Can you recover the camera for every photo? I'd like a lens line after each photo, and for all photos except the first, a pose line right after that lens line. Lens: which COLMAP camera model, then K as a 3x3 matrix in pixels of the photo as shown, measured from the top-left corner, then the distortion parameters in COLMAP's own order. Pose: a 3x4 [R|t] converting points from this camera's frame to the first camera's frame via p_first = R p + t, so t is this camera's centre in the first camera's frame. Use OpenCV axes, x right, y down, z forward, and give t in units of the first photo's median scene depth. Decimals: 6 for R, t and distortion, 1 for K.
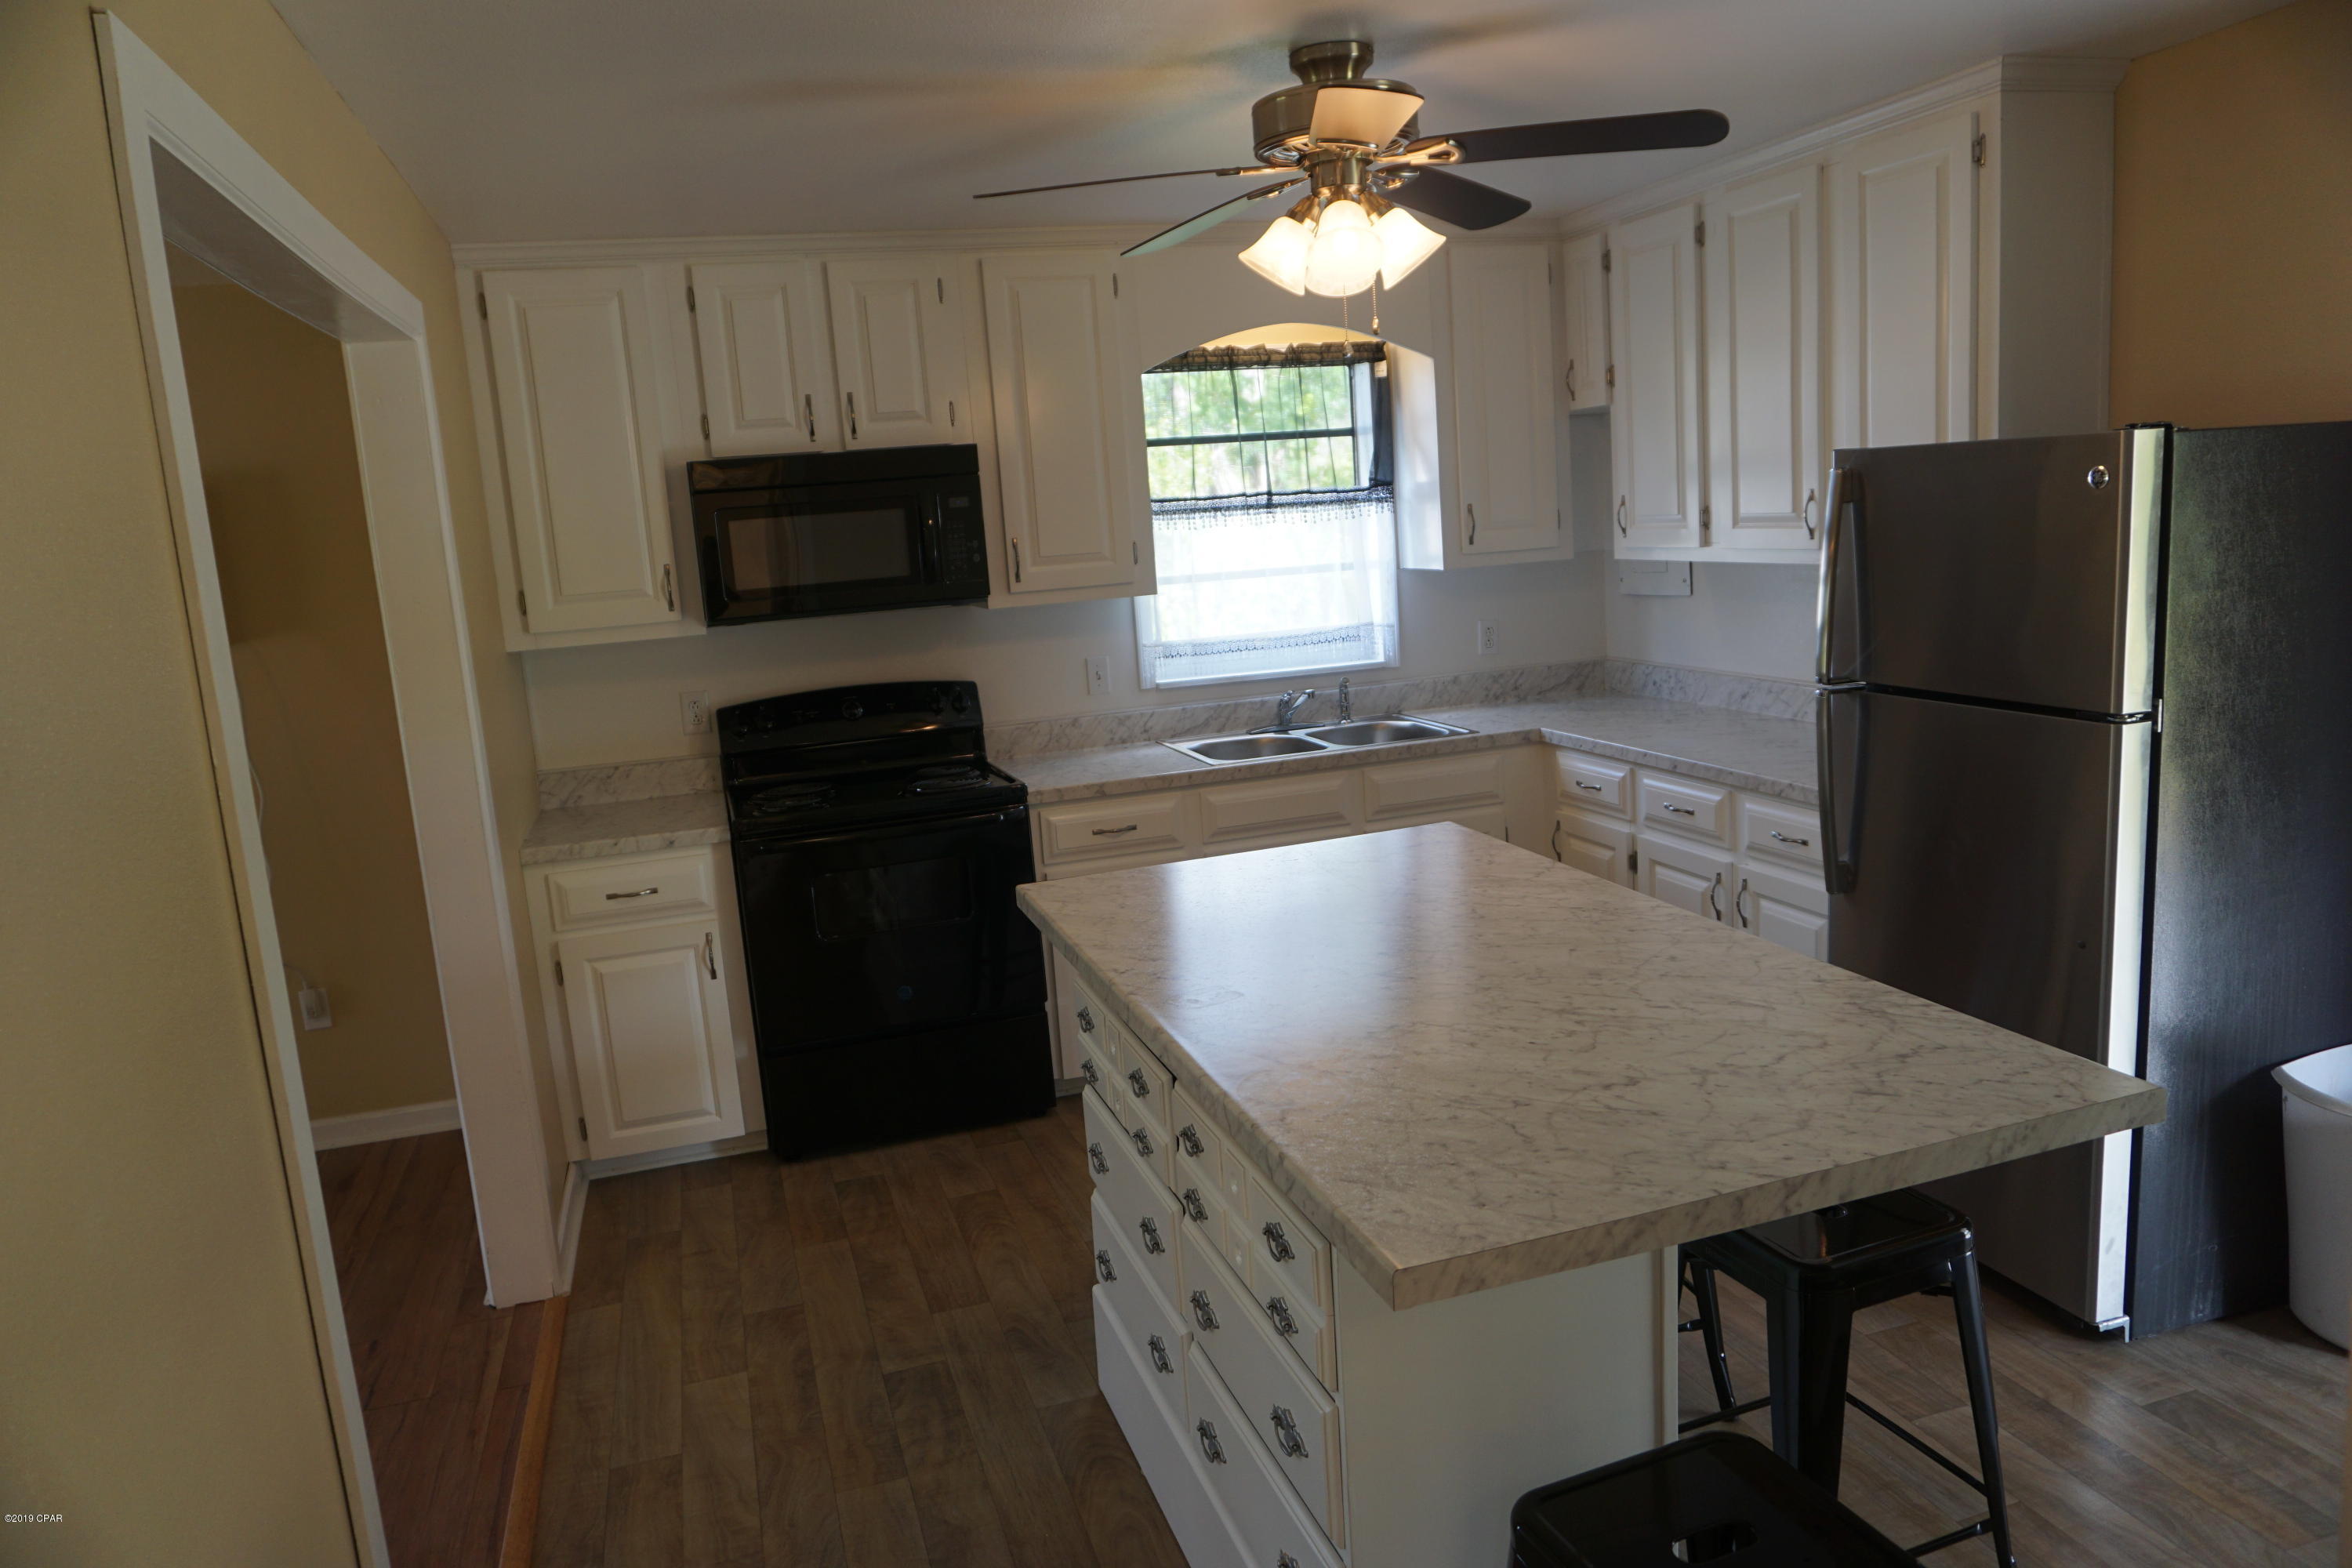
lens RADIAL K [[1555.3, 0, 1176.0], [0, 1555.3, 784.0], [0, 0, 1]] dist [-0.040313, 0.028969]
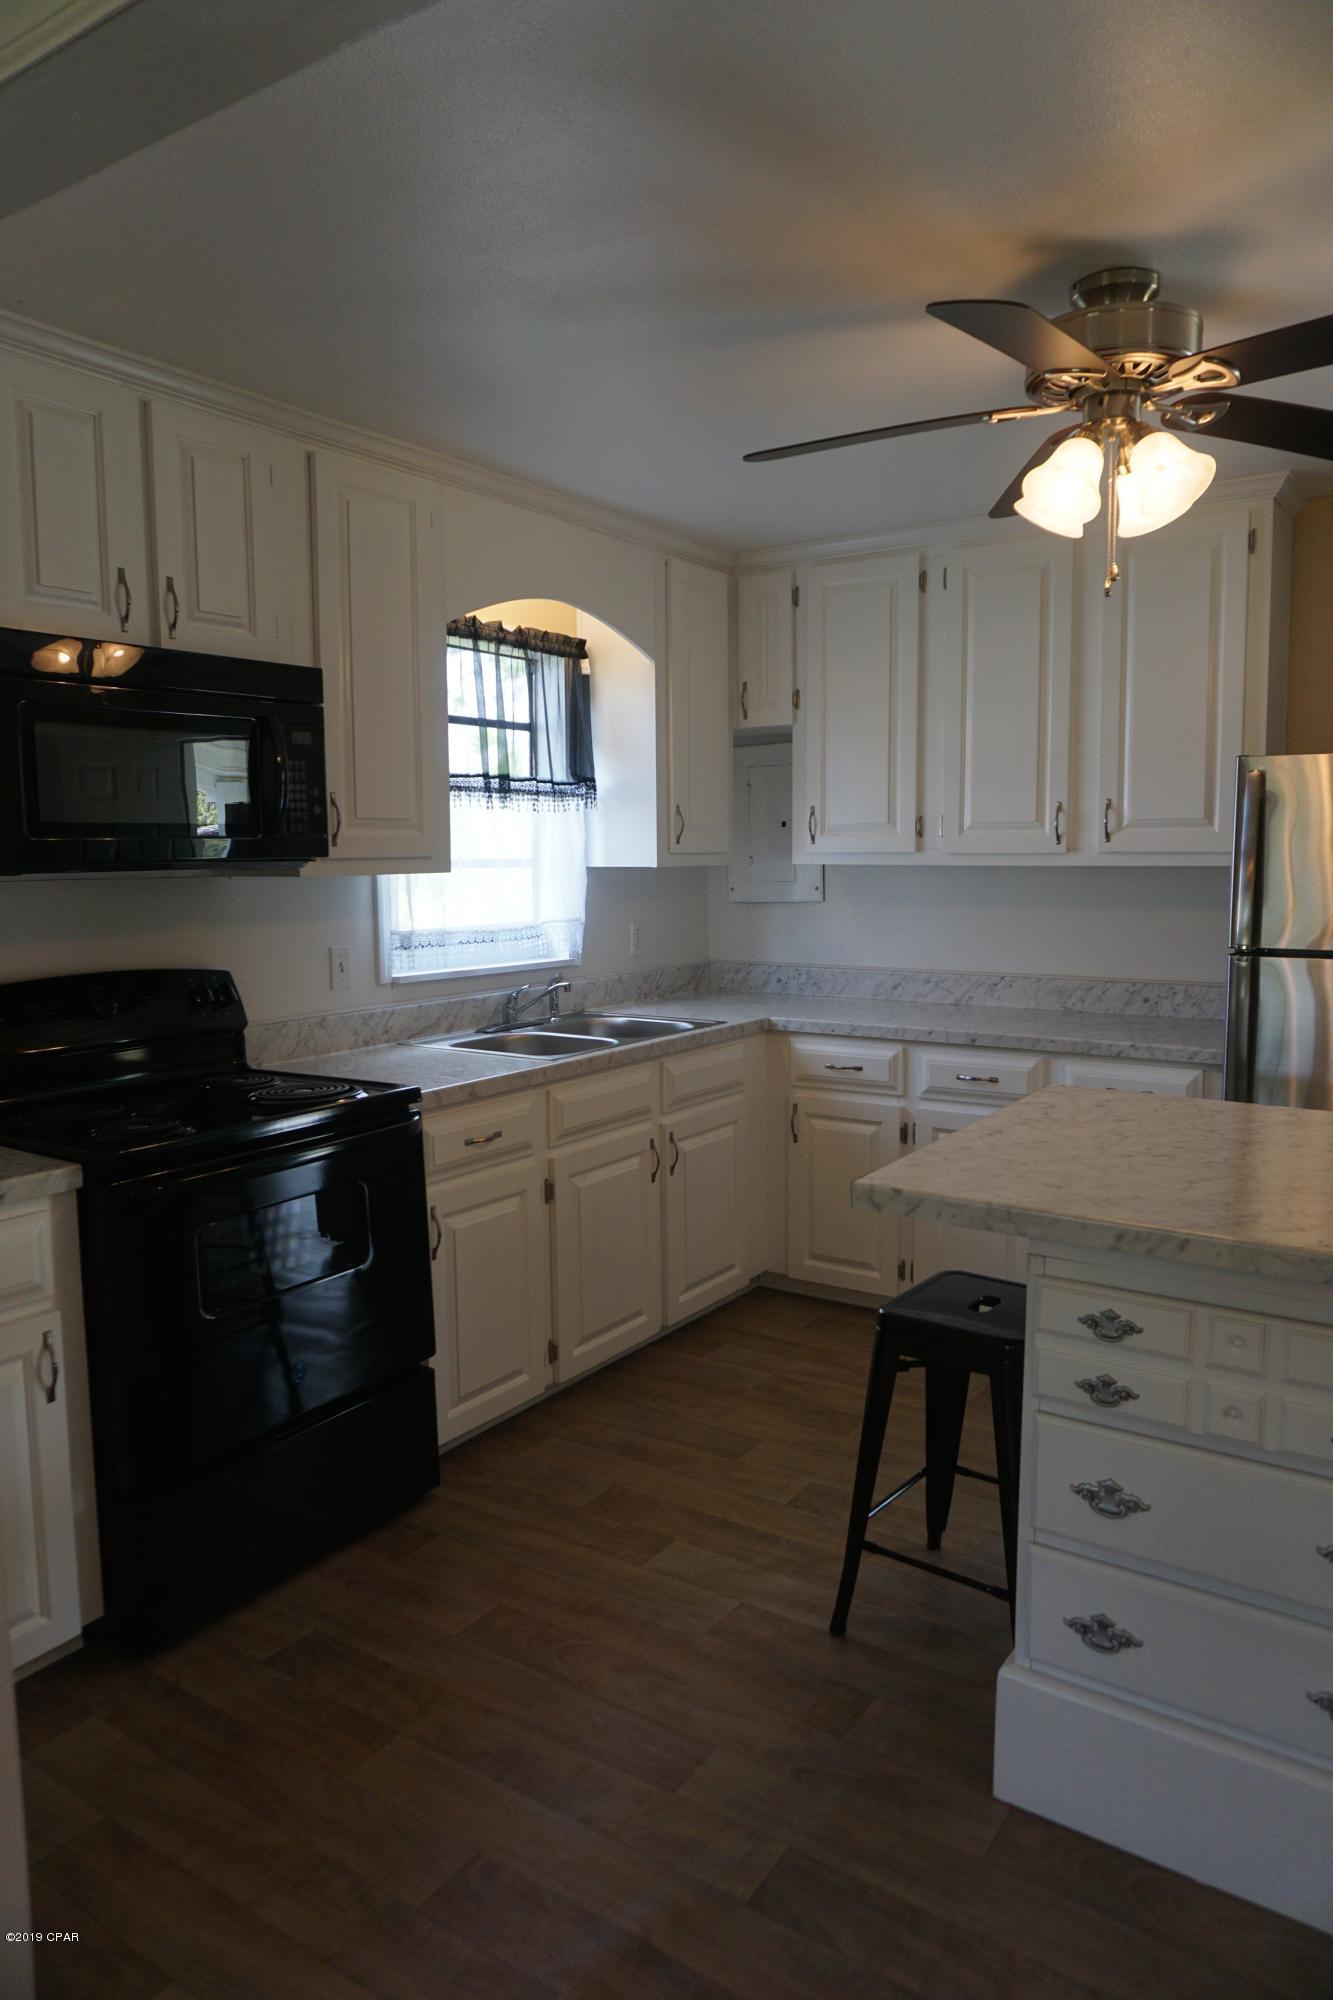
lens RADIAL K [[1322.6, 0, 666.5], [0, 1322.6, 1000.0], [0, 0, 1]] dist [-0.040313, 0.028969]
pose [[0.784912, -0.006836, 0.619569, -0.376488], [0.061155, 0.995911, -0.066486, 0.007740], [-0.616582, 0.090076, 0.782121, 0.337444]]
